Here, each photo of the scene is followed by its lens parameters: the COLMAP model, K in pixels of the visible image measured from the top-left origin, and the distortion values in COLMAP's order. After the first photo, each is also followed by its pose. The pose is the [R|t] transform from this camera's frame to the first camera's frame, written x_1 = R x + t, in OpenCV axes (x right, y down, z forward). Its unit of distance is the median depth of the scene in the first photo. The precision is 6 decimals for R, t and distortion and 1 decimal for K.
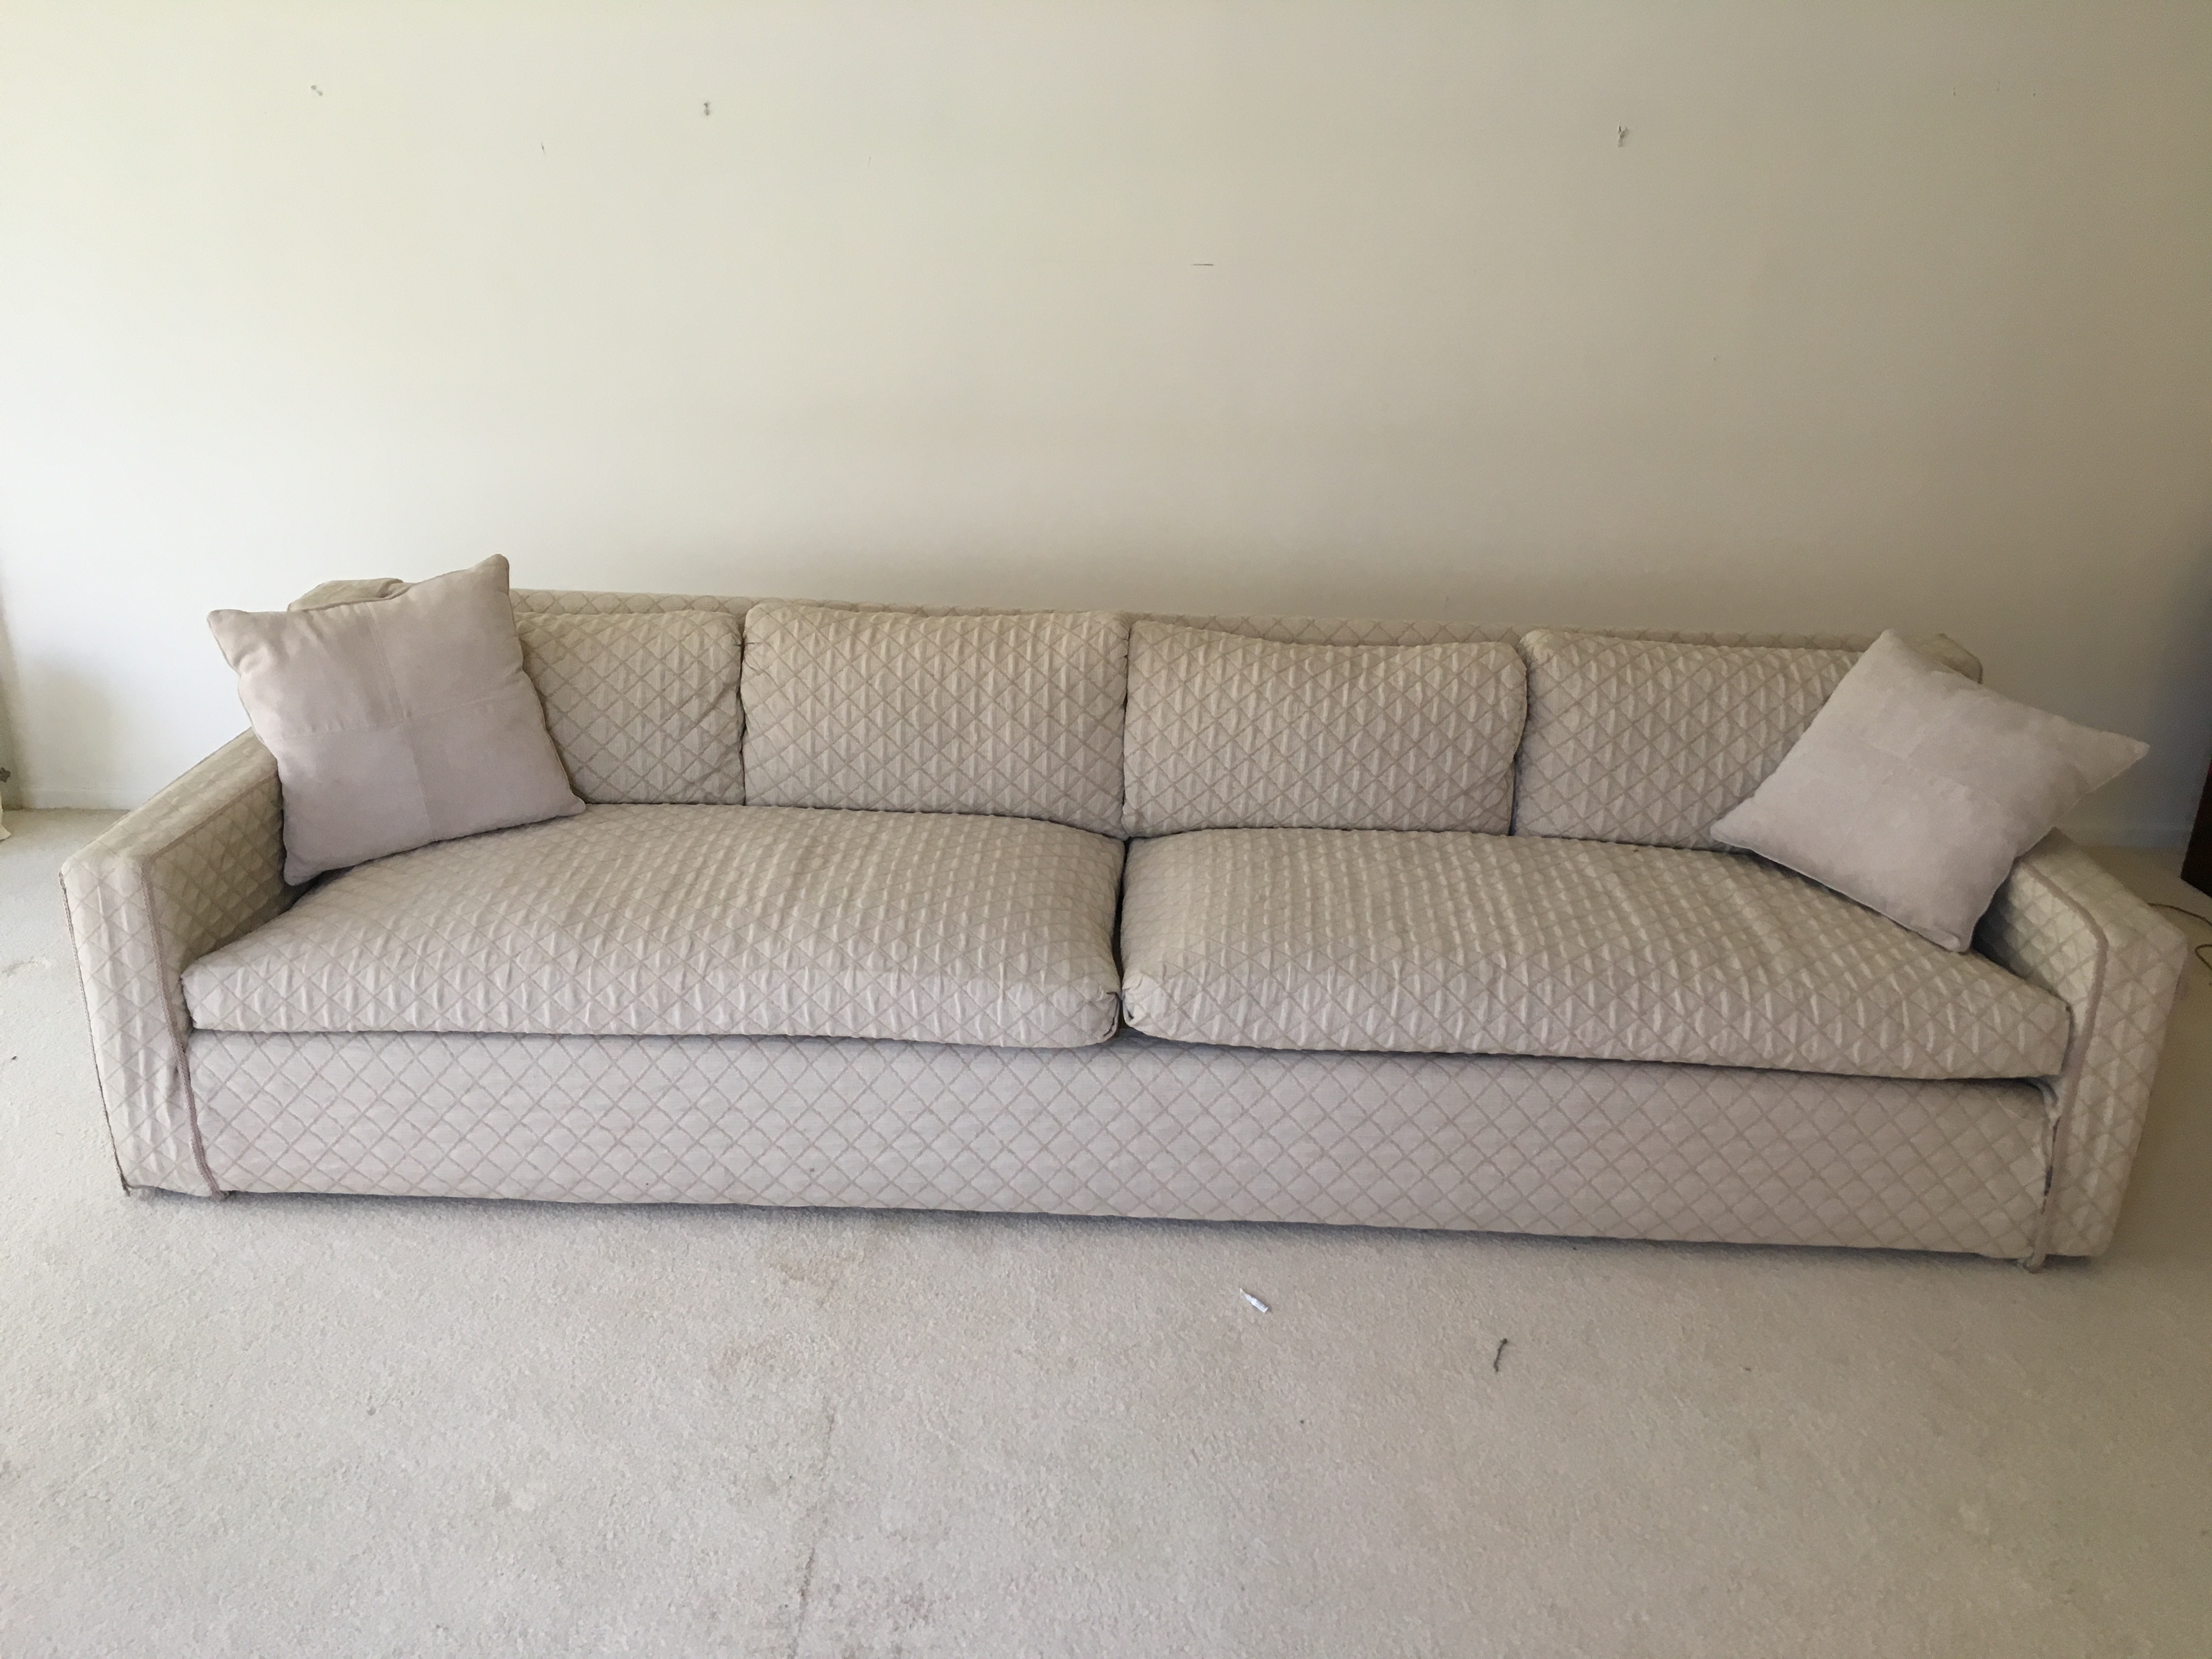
lens RADIAL K [[1833.9, 0, 1106.0], [0, 1833.9, 829.5], [0, 0, 1]] dist [0.004598, -0.006000]
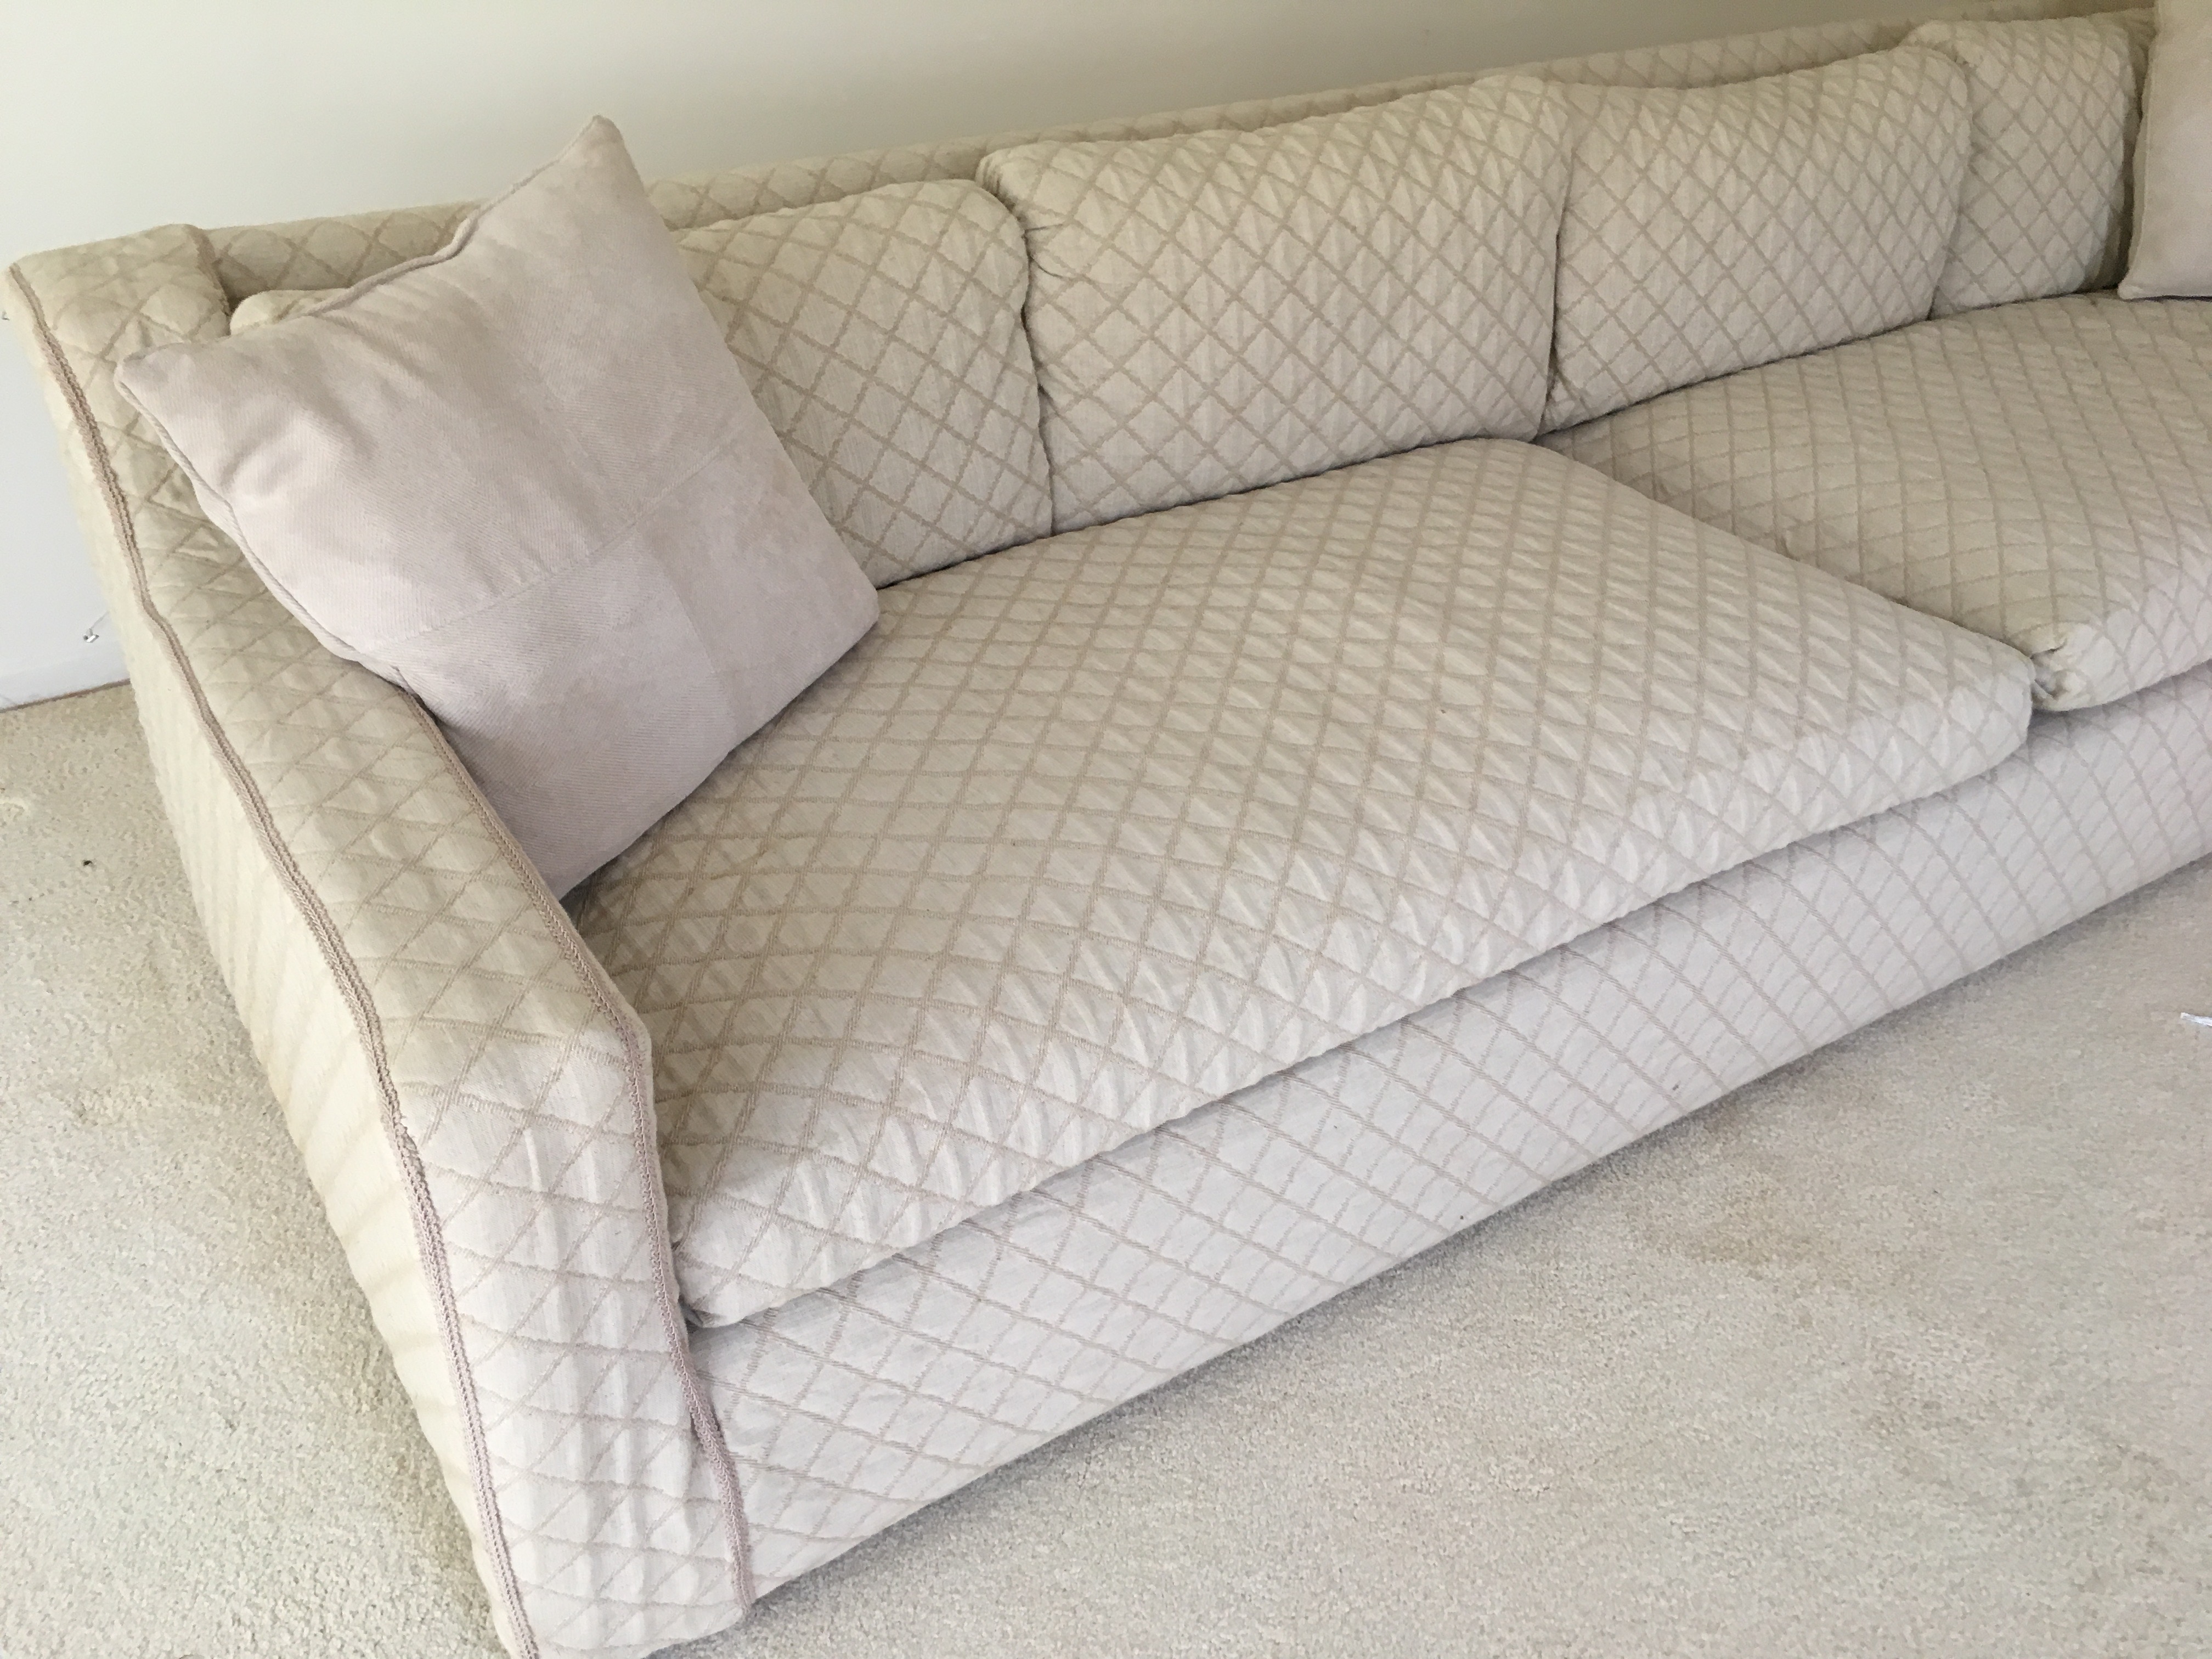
lens RADIAL K [[1873.1, 0, 1106.0], [0, 1873.1, 829.5], [0, 0, 1]] dist [0.009232, 0.003434]
pose [[0.842718, -0.312249, 0.438551, -0.519823], [0.201158, 0.938244, 0.281486, -0.096036], [-0.499362, -0.148995, 0.853486, 0.541056]]
